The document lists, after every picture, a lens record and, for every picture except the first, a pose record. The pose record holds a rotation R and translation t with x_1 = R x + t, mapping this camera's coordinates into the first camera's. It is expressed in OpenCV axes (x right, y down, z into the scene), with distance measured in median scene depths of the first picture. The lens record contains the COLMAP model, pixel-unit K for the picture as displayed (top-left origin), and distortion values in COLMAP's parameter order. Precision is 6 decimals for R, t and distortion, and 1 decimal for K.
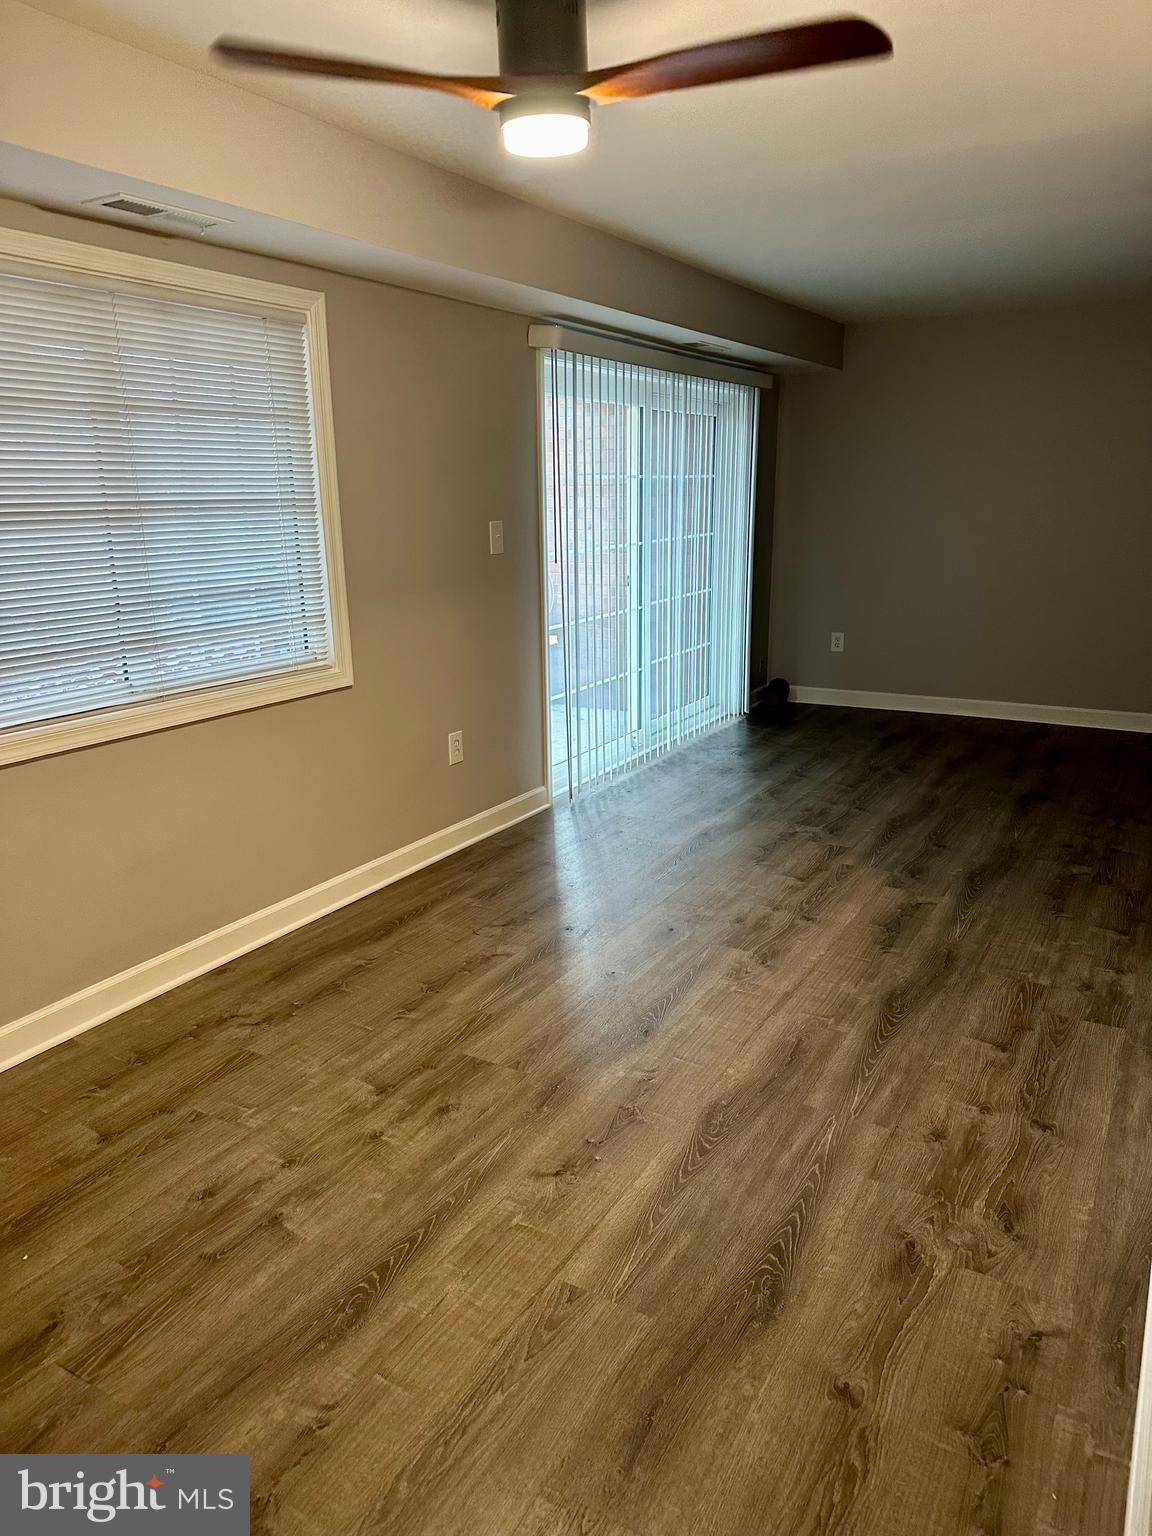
lens RADIAL K [[1079.3, 0, 564.3], [0, 1079.3, 767.3], [0, 0, 1]] dist [0.020766, -0.019734]
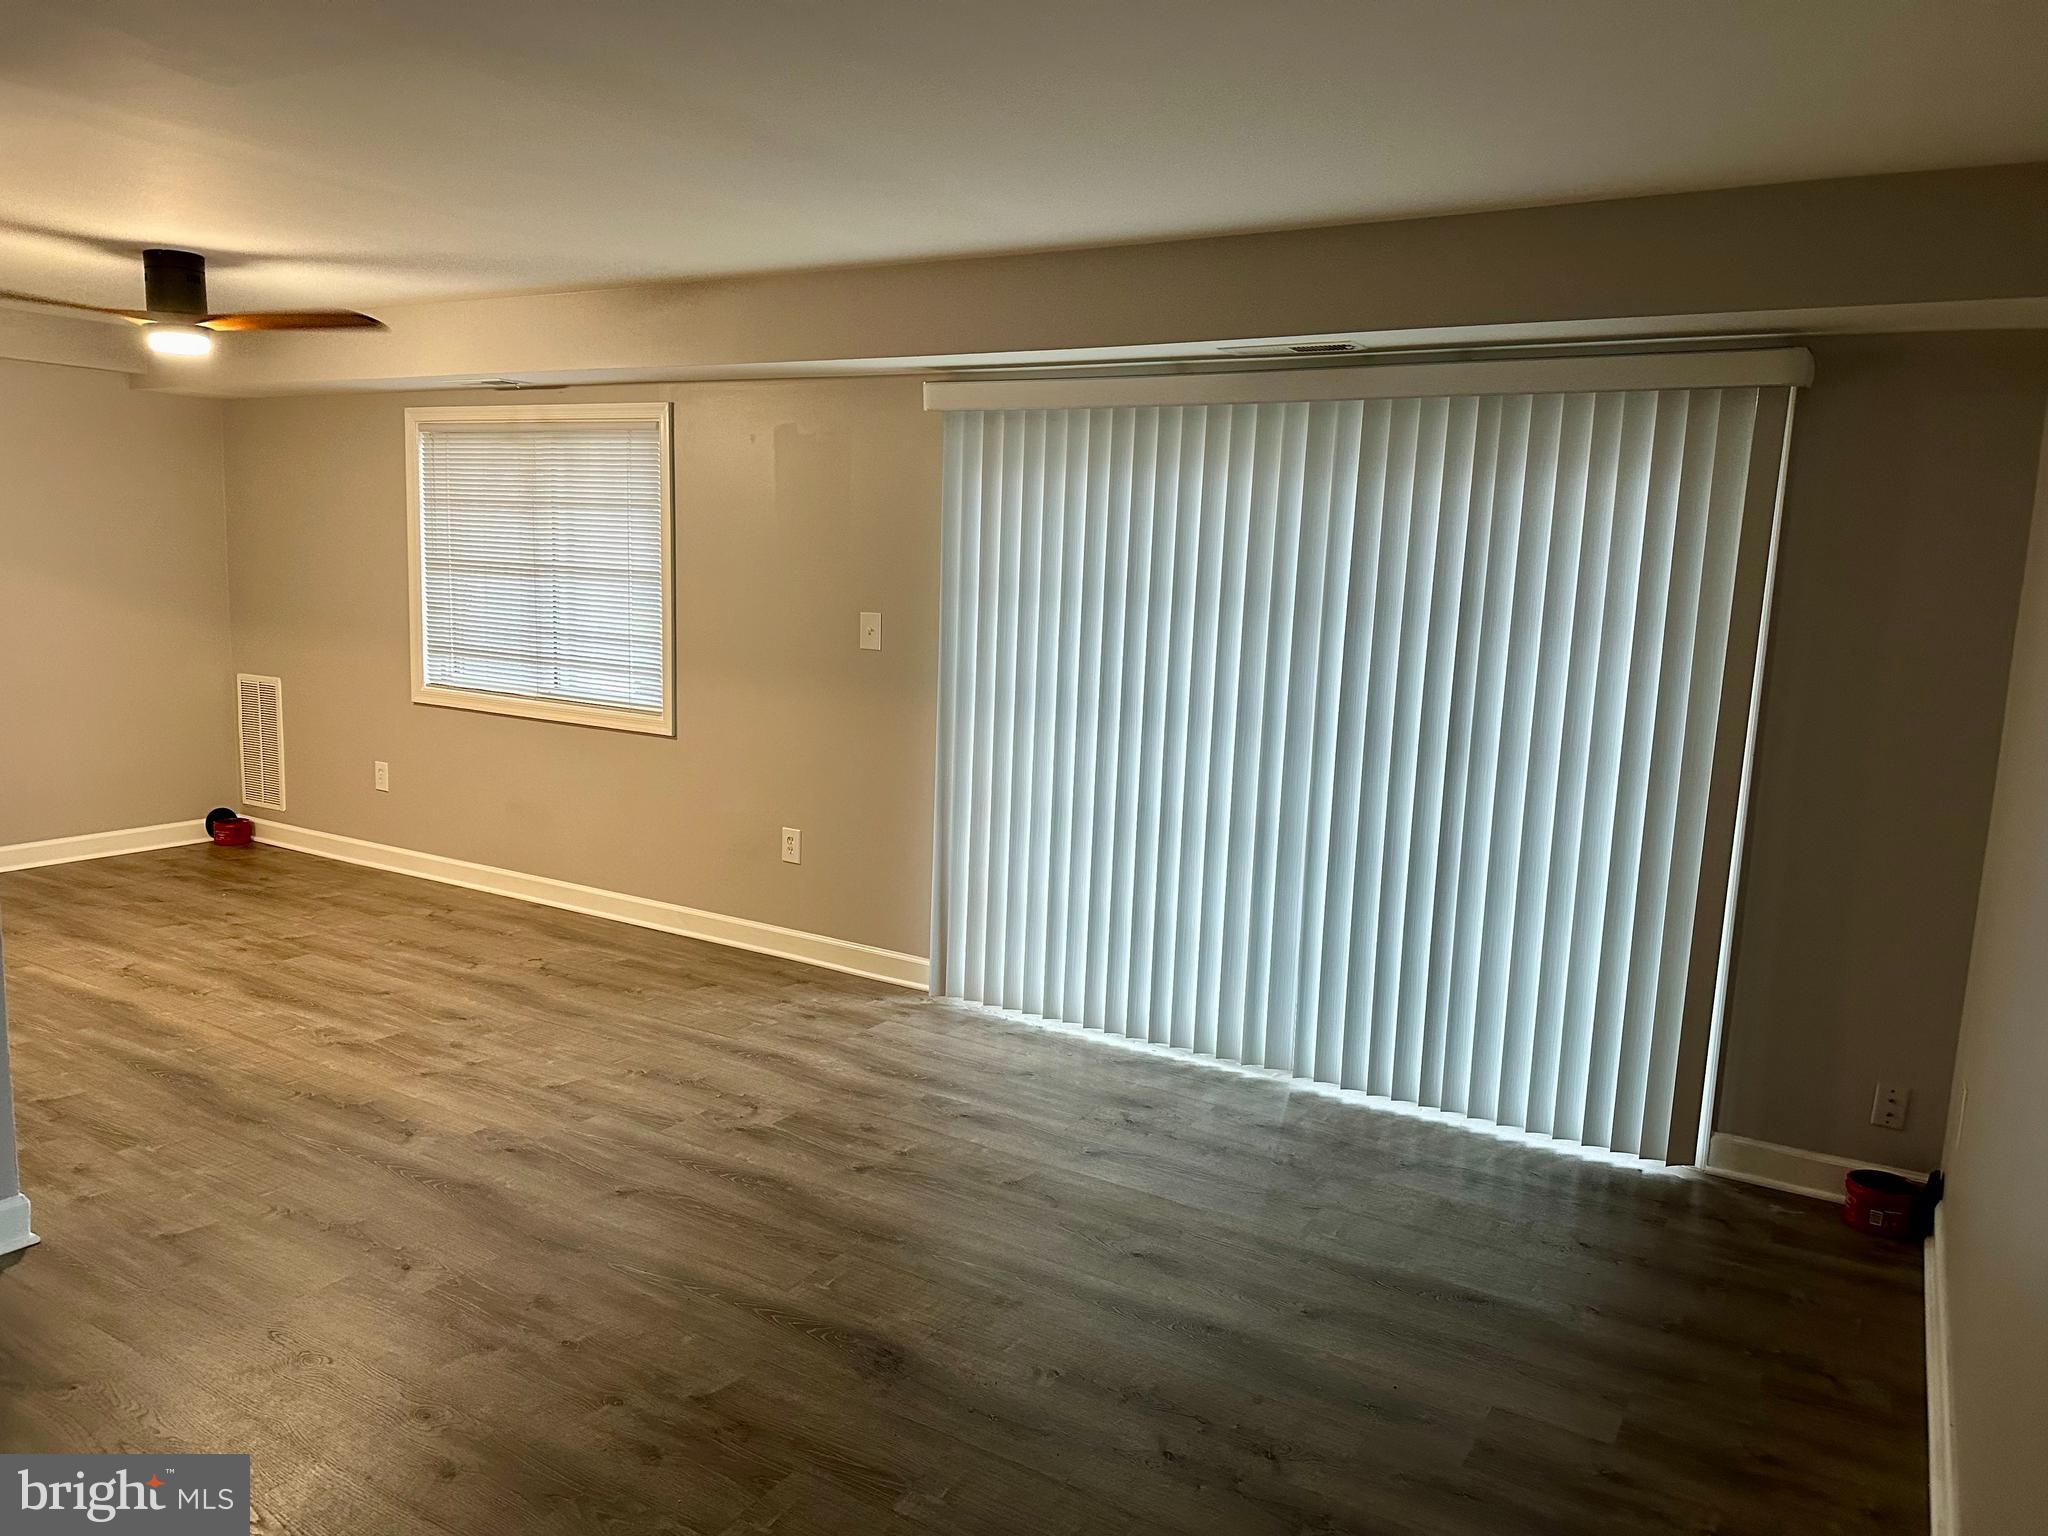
lens RADIAL K [[1439.1, 0, 1021.7], [0, 1439.1, 762.0], [0, 0, 1]] dist [0.020766, -0.019734]
pose [[-0.015649, 0.163583, -0.986406, 1.473594], [-0.278658, 0.946727, 0.161423, -0.457681], [0.960263, 0.277396, 0.030768, 1.532934]]
